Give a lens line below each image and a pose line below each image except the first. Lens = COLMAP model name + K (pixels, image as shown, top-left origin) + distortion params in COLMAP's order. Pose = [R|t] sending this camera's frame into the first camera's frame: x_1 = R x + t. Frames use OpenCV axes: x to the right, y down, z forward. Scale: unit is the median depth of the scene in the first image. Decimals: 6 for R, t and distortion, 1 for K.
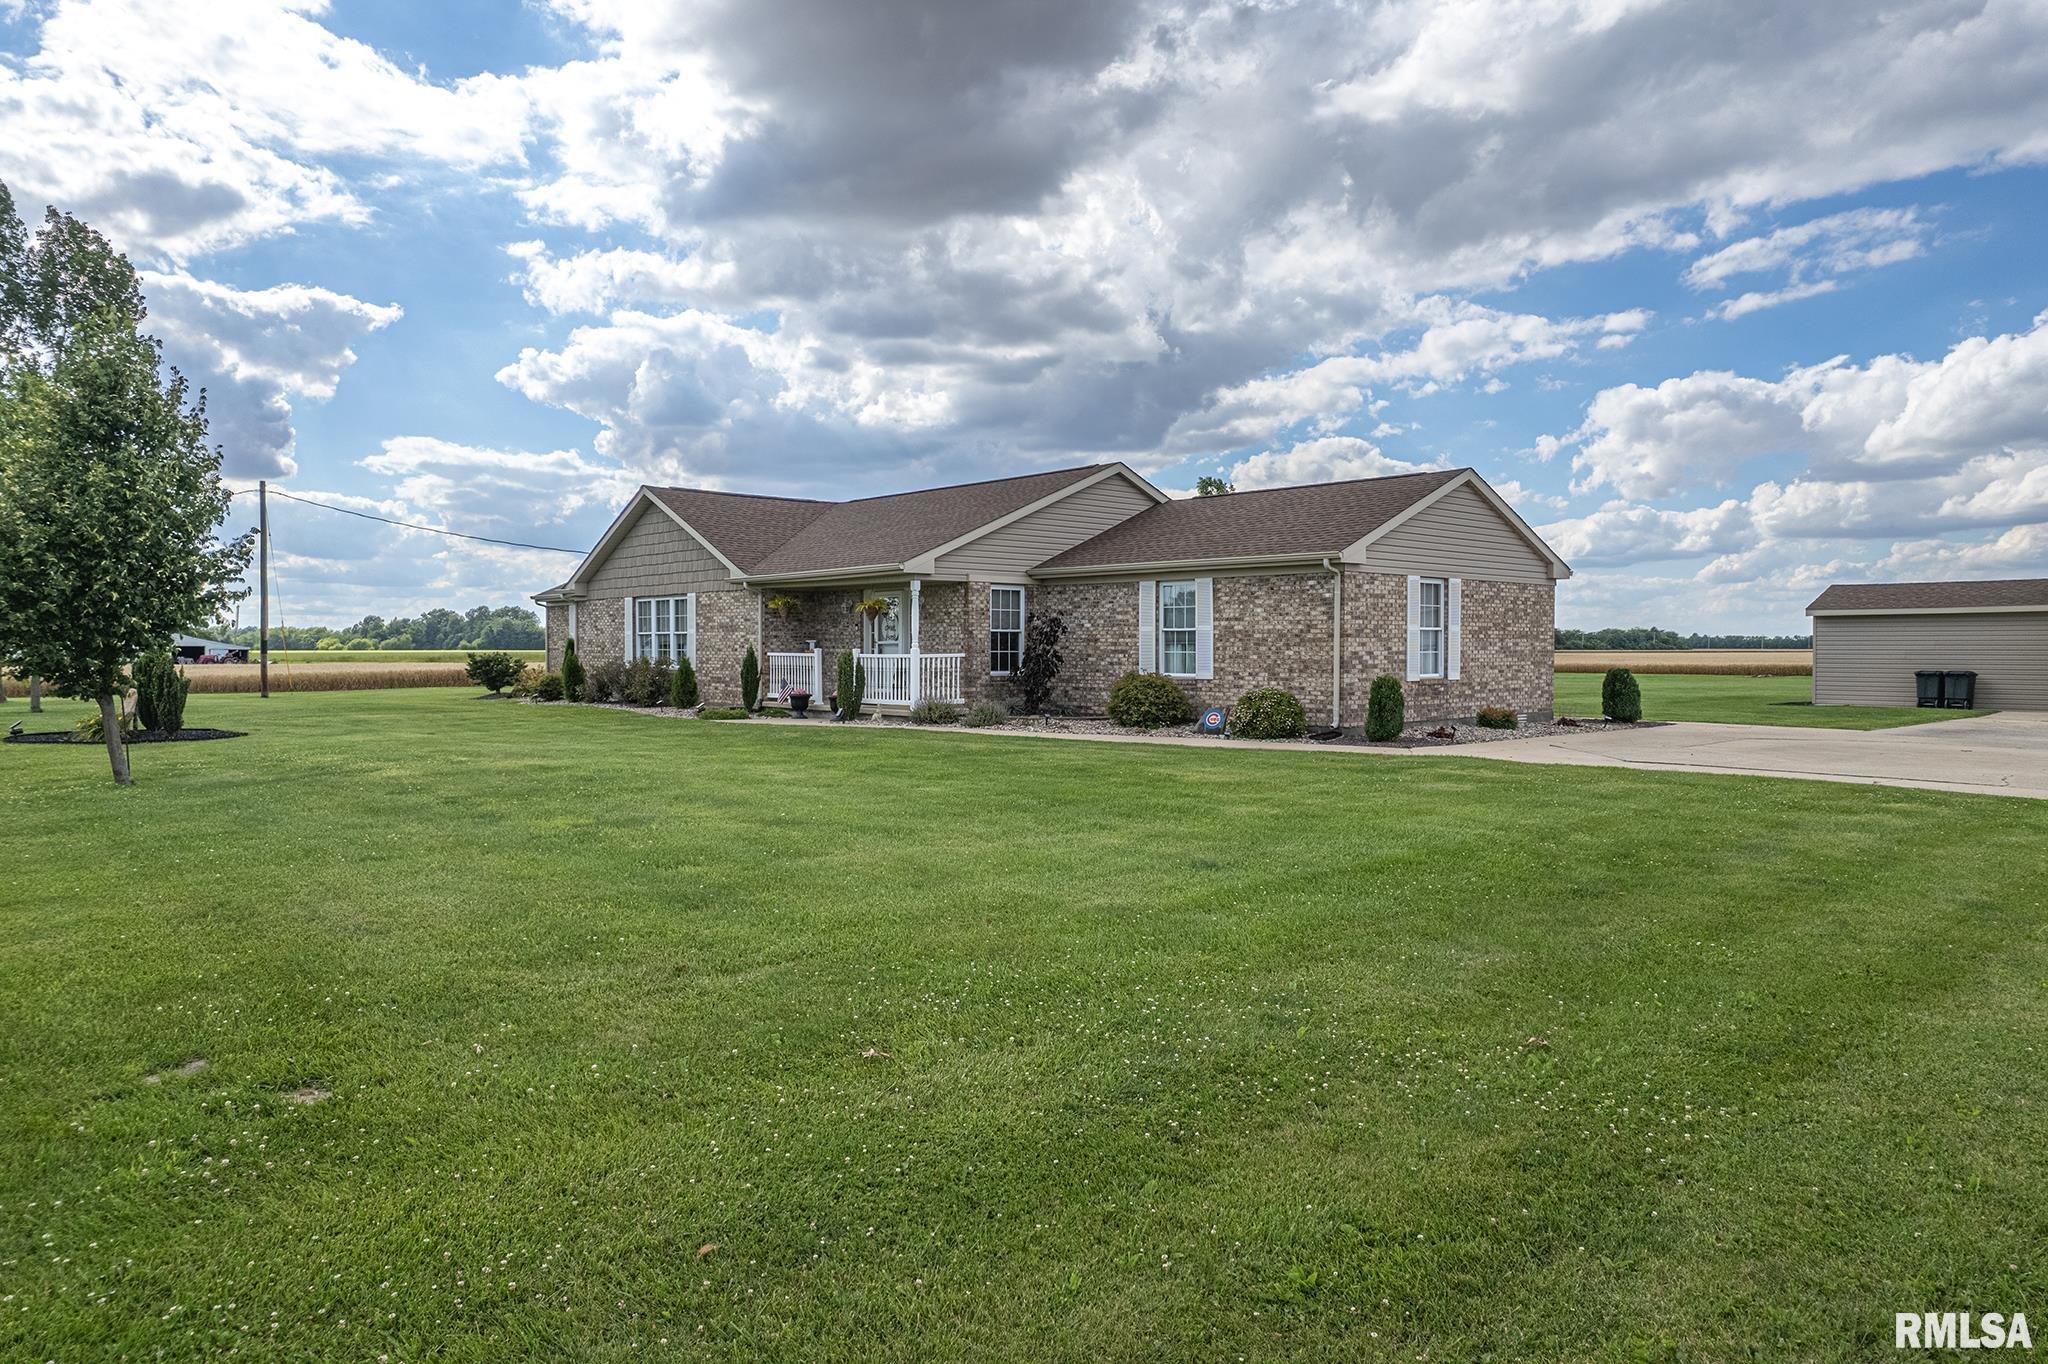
lens RADIAL K [[1340.6, 0, 1014.7], [0, 1340.6, 669.8], [0, 0, 1]] dist [-0.029575, 0.003884]
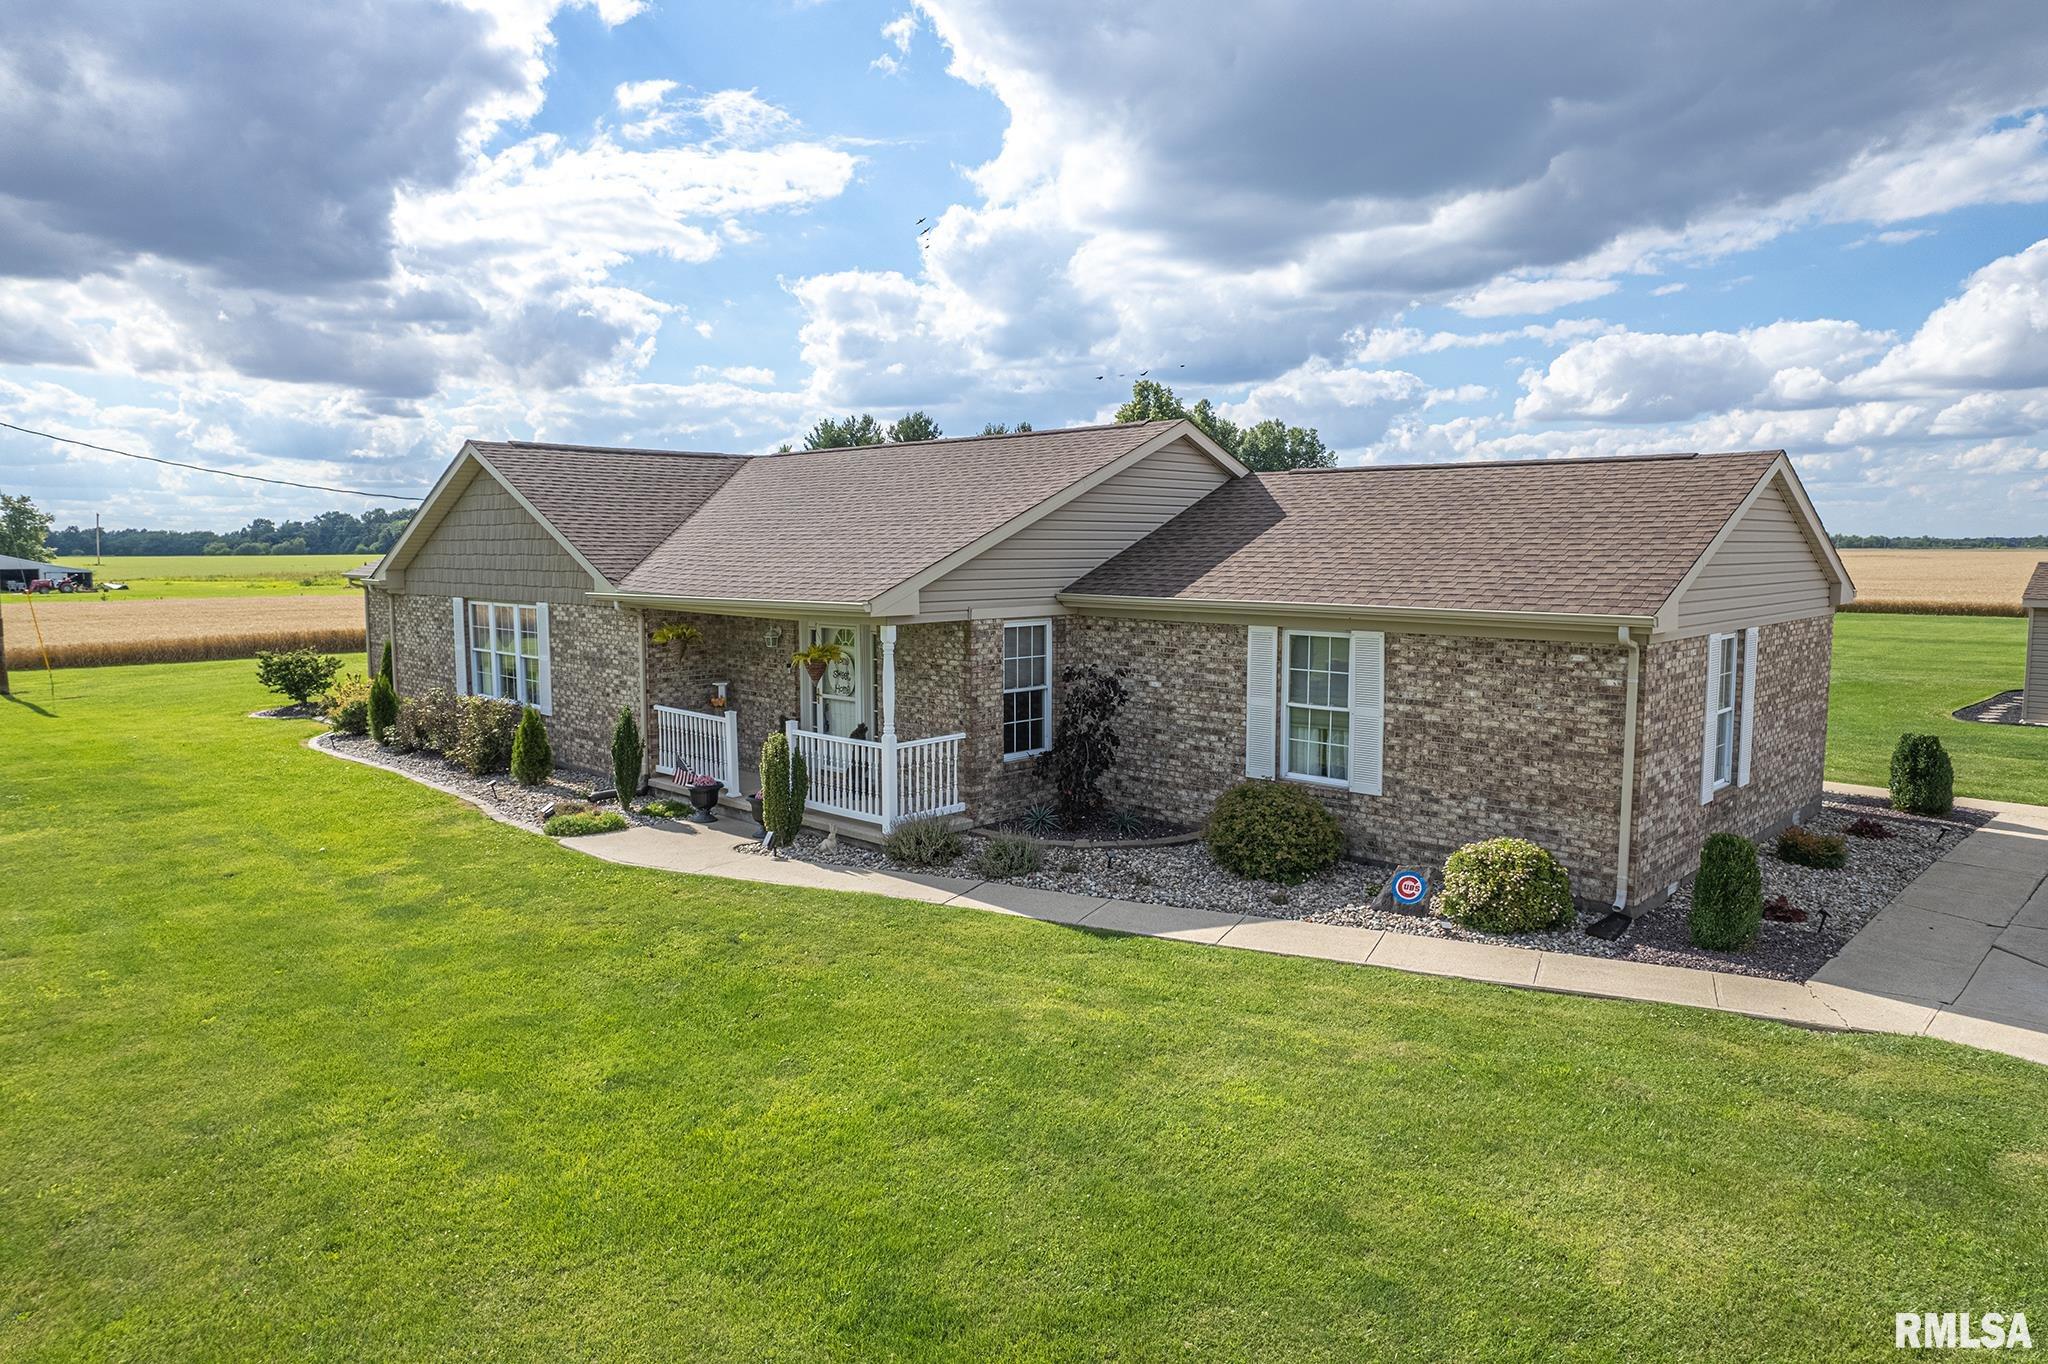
lens RADIAL K [[1310.6, 0, 1024.0], [0, 1310.6, 682.0], [0, 0, 1]] dist [-0.074486, 0.060068]
pose [[0.997207, -0.012664, 0.073612, -0.054133], [0.005776, 0.995646, 0.093035, -0.092480], [-0.074470, -0.092350, 0.992938, 0.381794]]
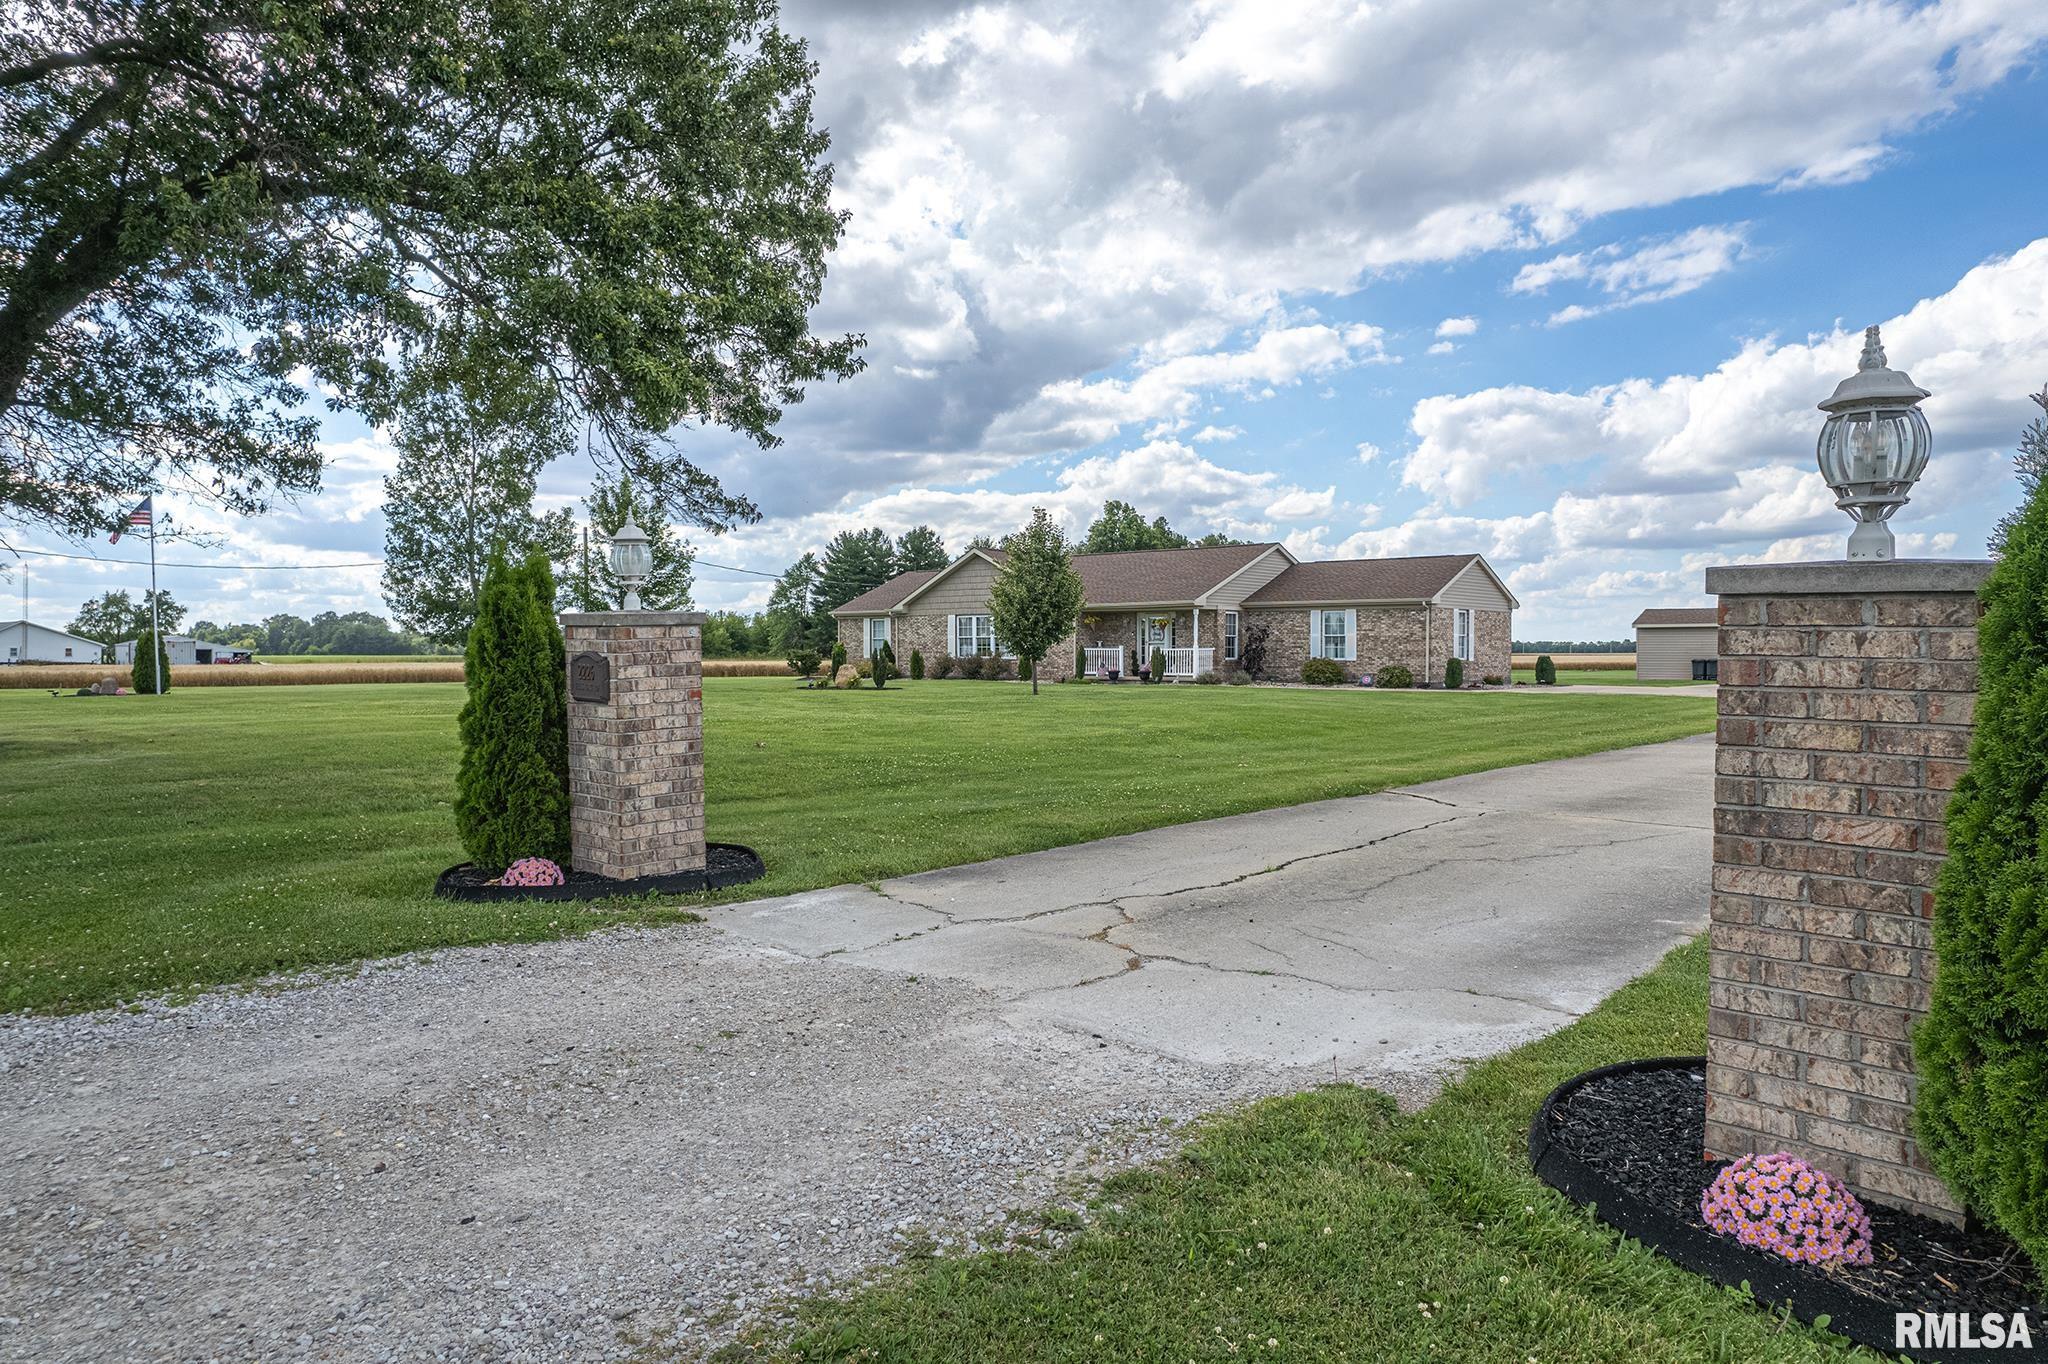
lens RADIAL K [[1419.6, 0, 978.3], [0, 1419.6, 683.5], [0, 0, 1]] dist [-0.041498, 0.004863]
pose [[0.994267, -0.002559, 0.106895, -0.566780], [0.002144, 0.999990, 0.004002, 0.028116], [-0.106905, -0.003750, 0.994262, -0.911309]]
